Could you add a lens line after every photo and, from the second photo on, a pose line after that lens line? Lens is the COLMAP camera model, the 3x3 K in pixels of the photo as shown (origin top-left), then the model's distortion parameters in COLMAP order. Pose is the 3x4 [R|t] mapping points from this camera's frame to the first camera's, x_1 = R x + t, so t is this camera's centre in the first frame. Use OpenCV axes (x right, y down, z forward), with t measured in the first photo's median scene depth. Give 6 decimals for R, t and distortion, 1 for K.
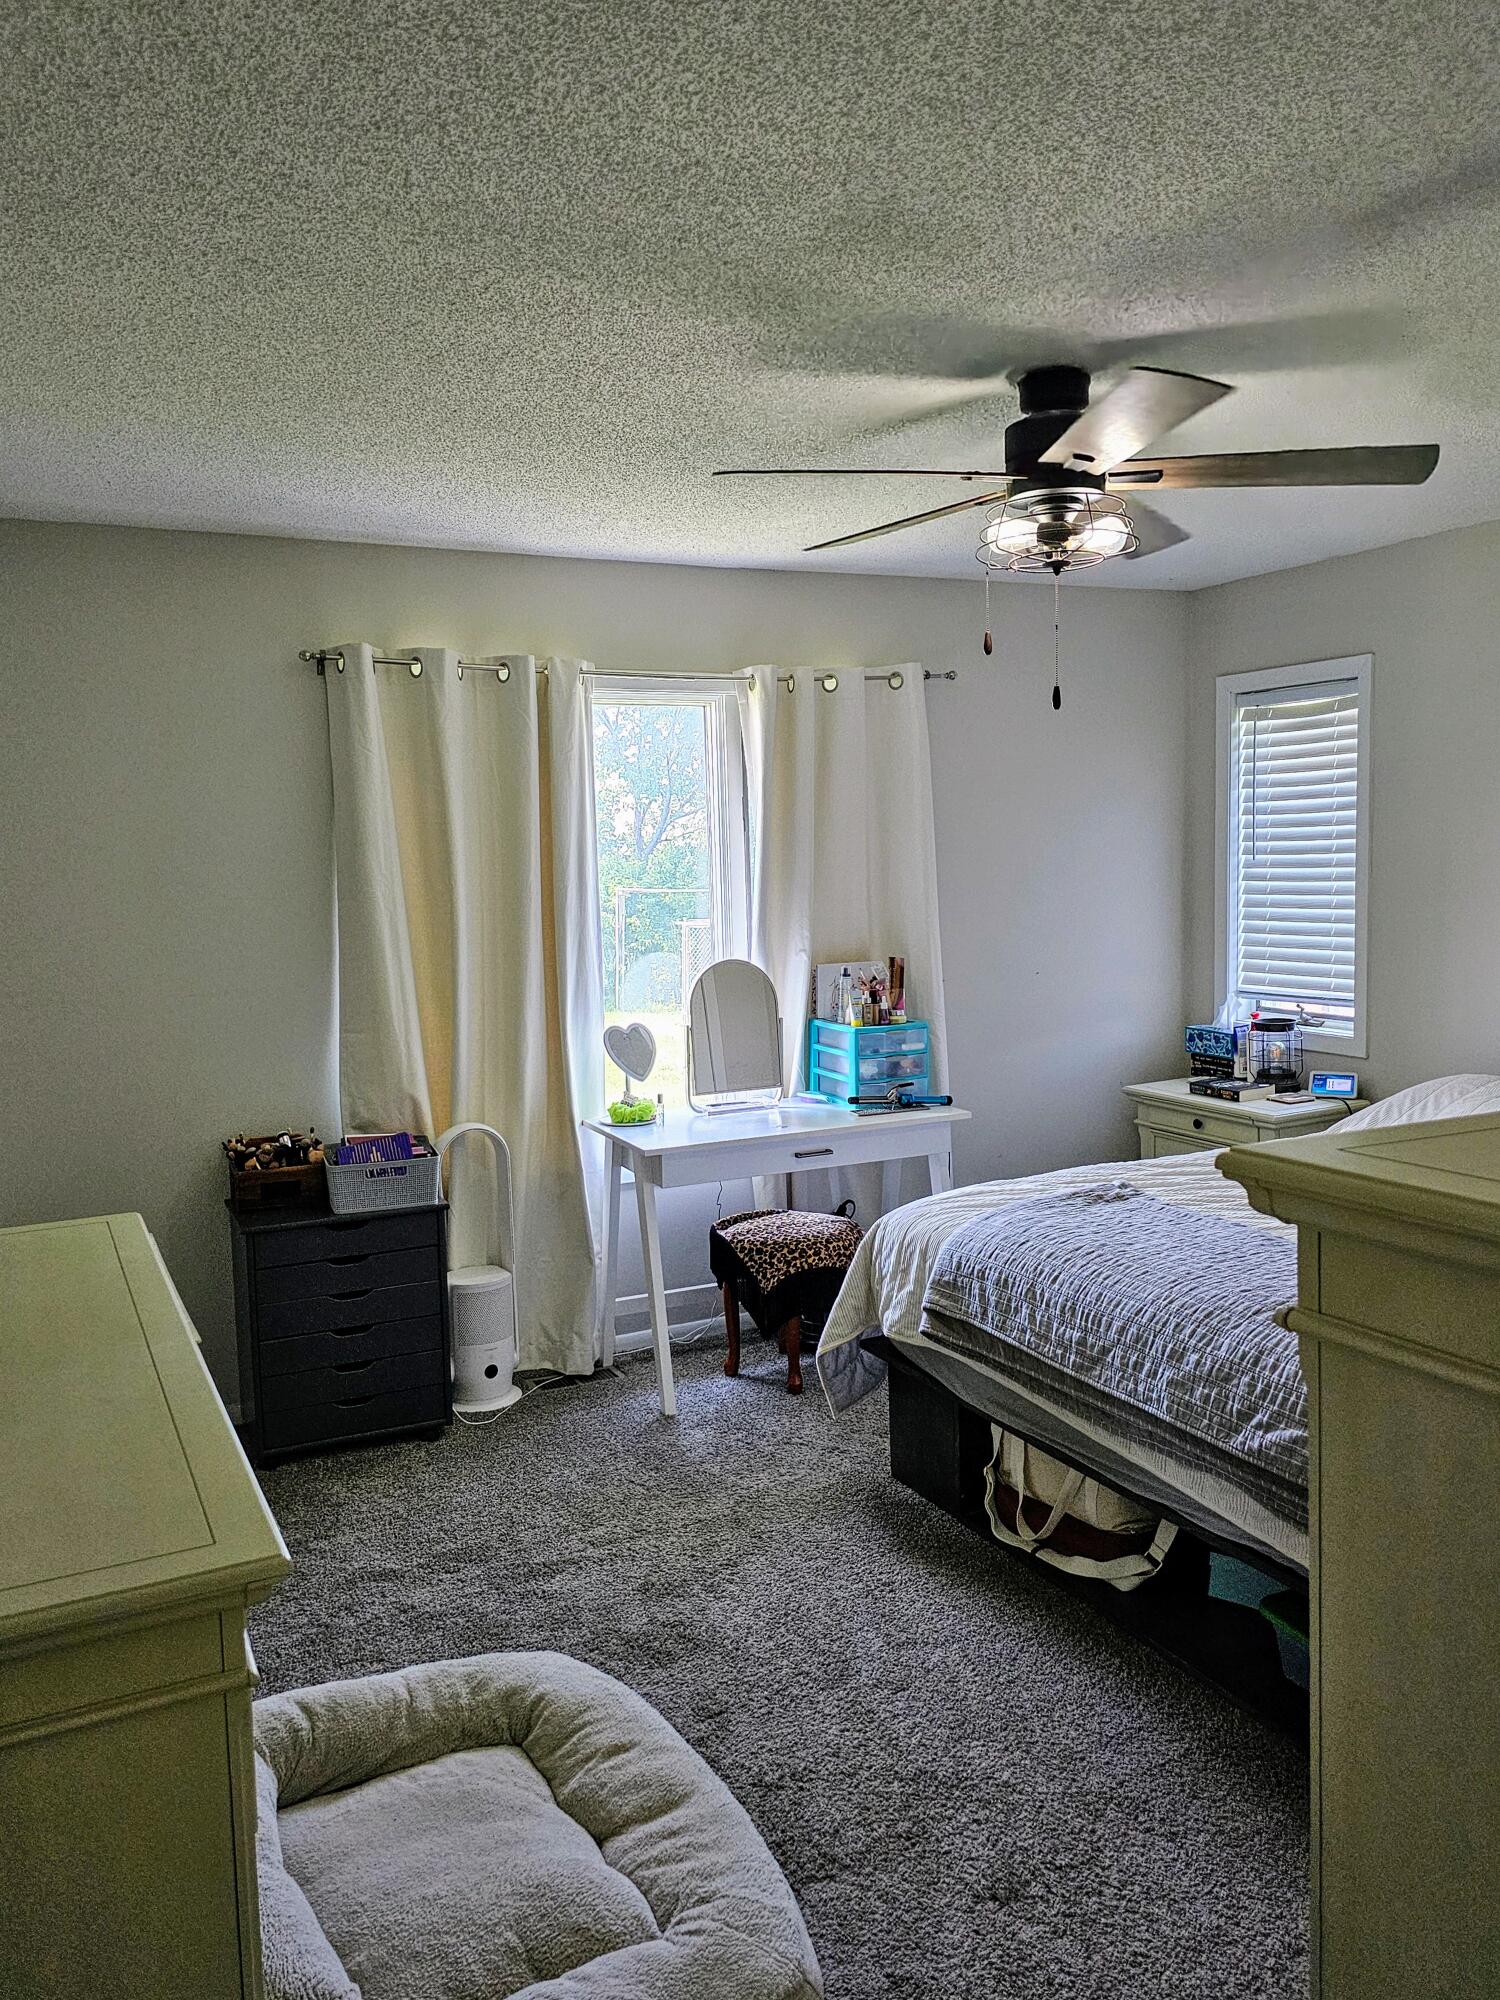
lens RADIAL K [[1575.6, 0, 747.7], [0, 1575.6, 1007.3], [0, 0, 1]] dist [0.062976, -0.000525]
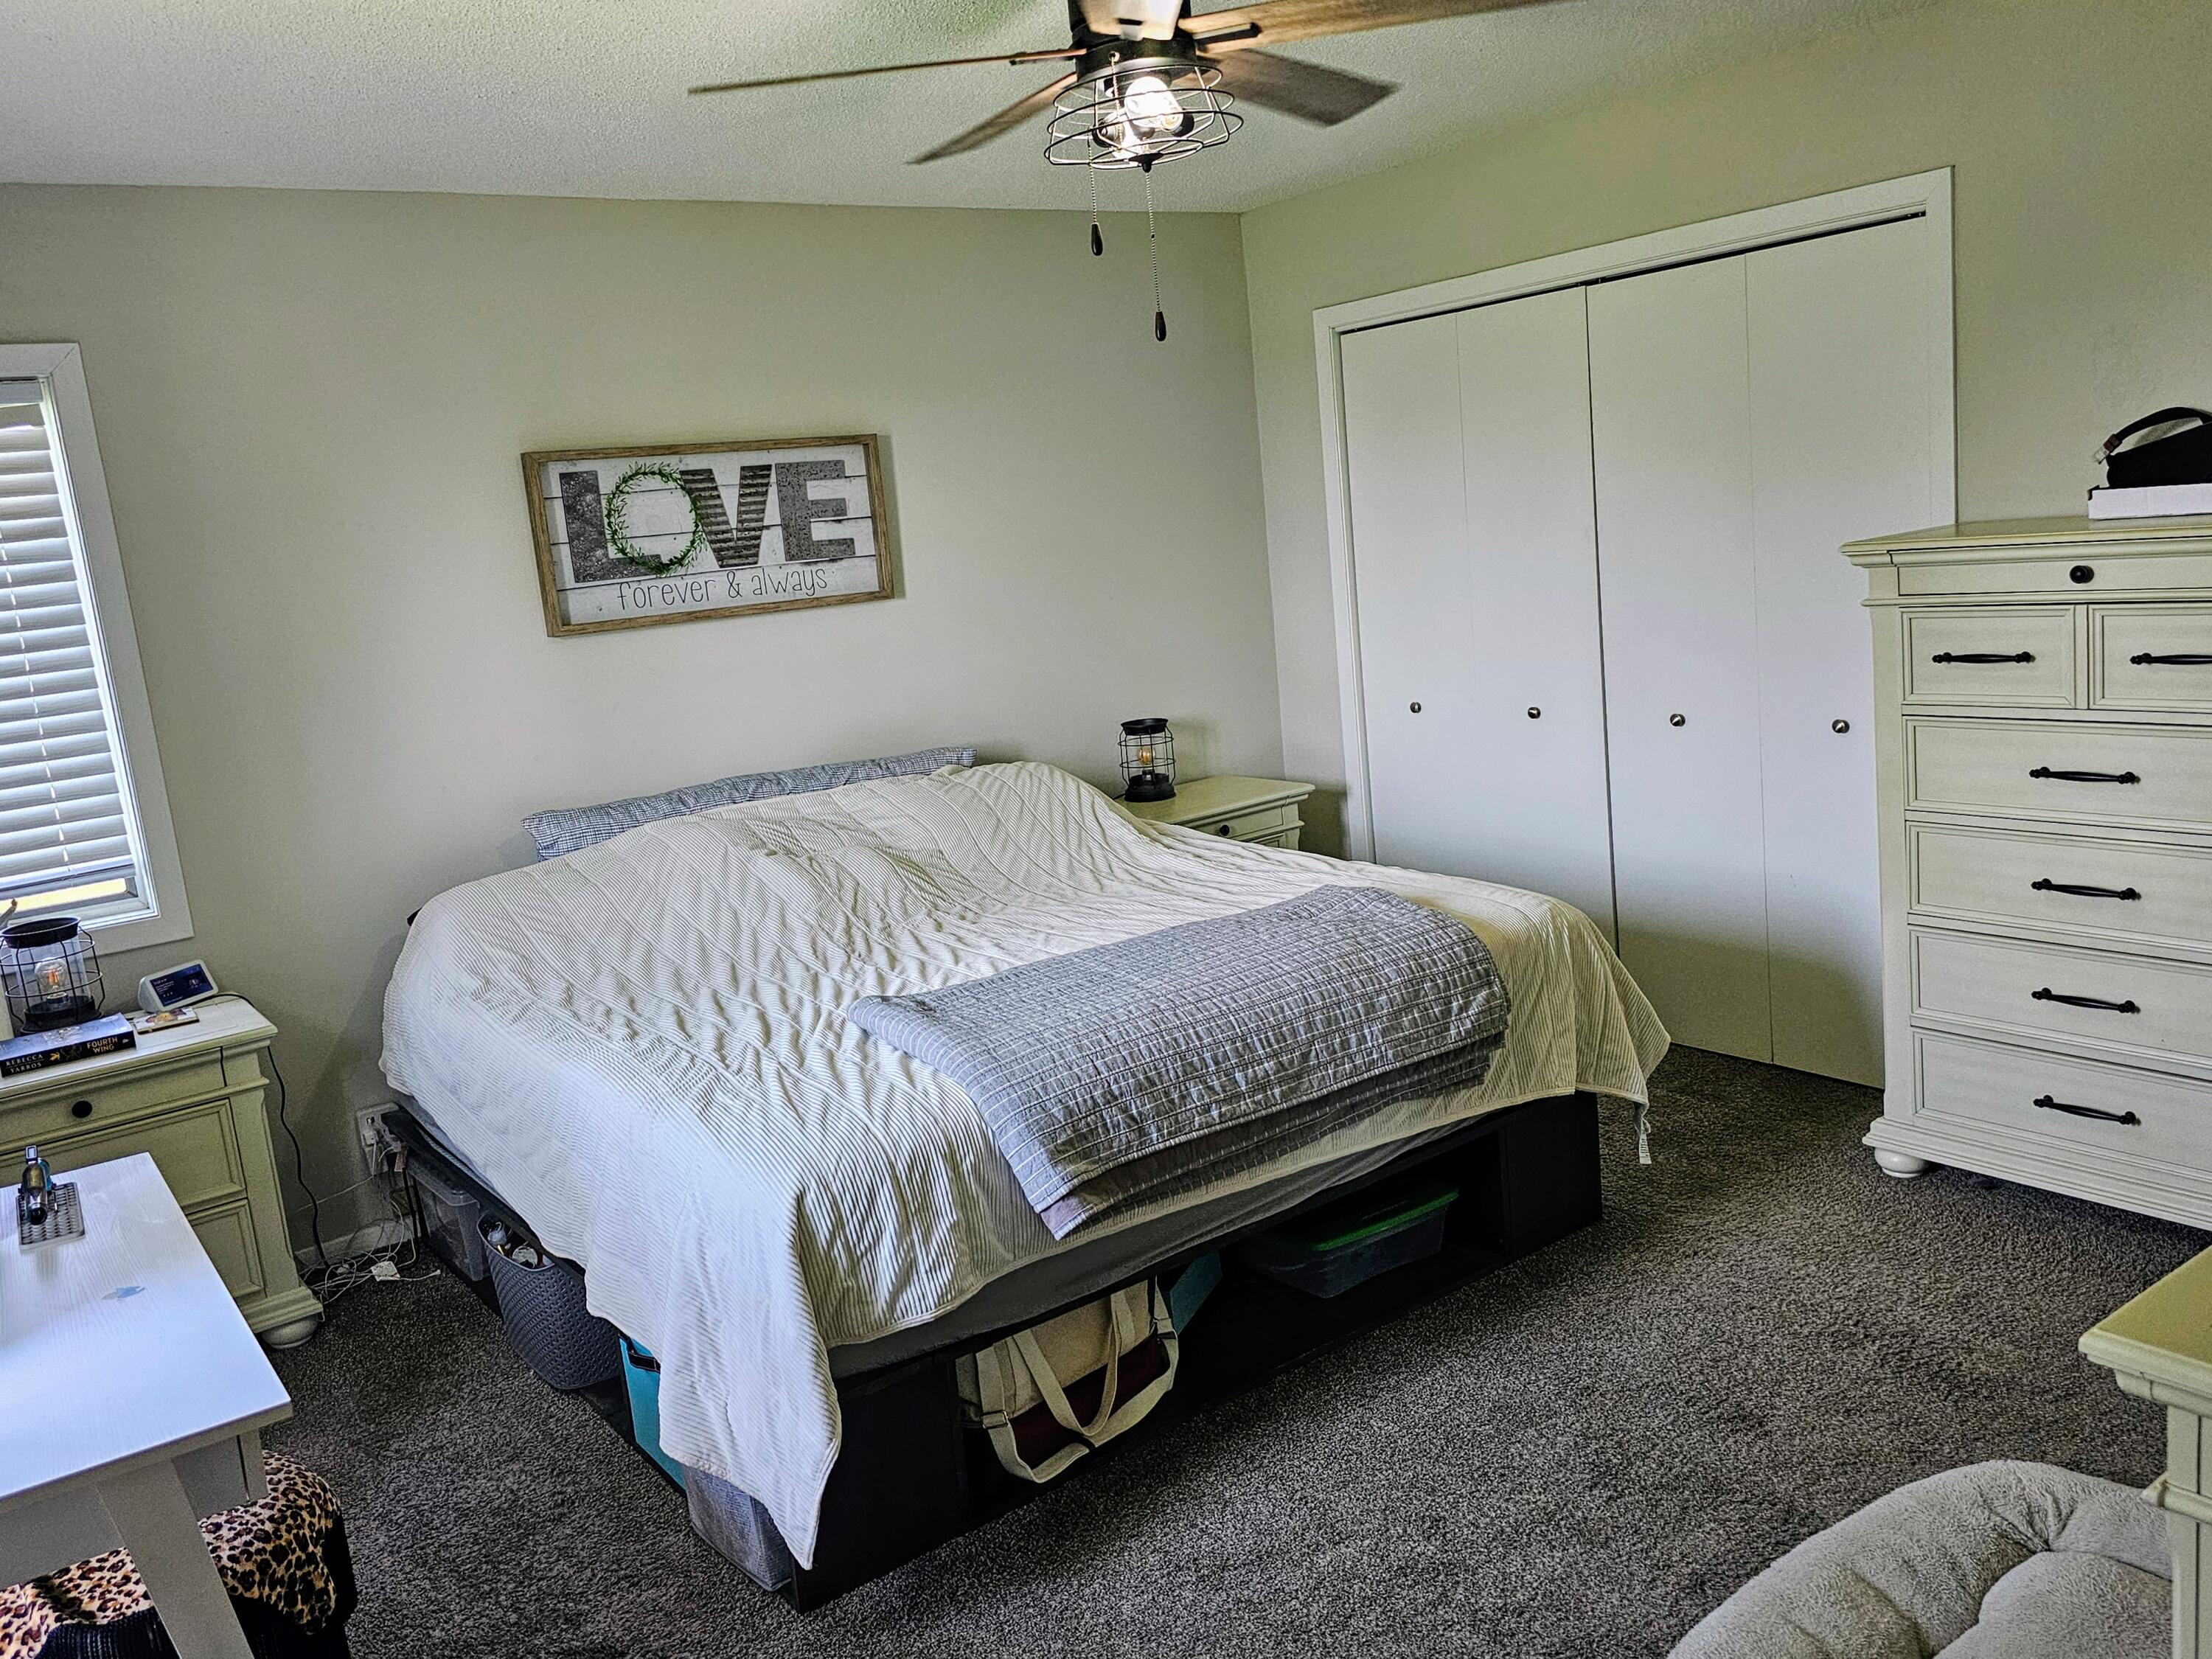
lens RADIAL K [[1742.7, 0, 1099.8], [0, 1742.7, 818.2], [0, 0, 1]] dist [0.062976, -0.000525]
pose [[-0.169693, -0.130491, 0.976819, -0.694692], [0.207928, 0.964141, 0.164919, -0.103192], [-0.963312, 0.231094, -0.136475, 1.177133]]
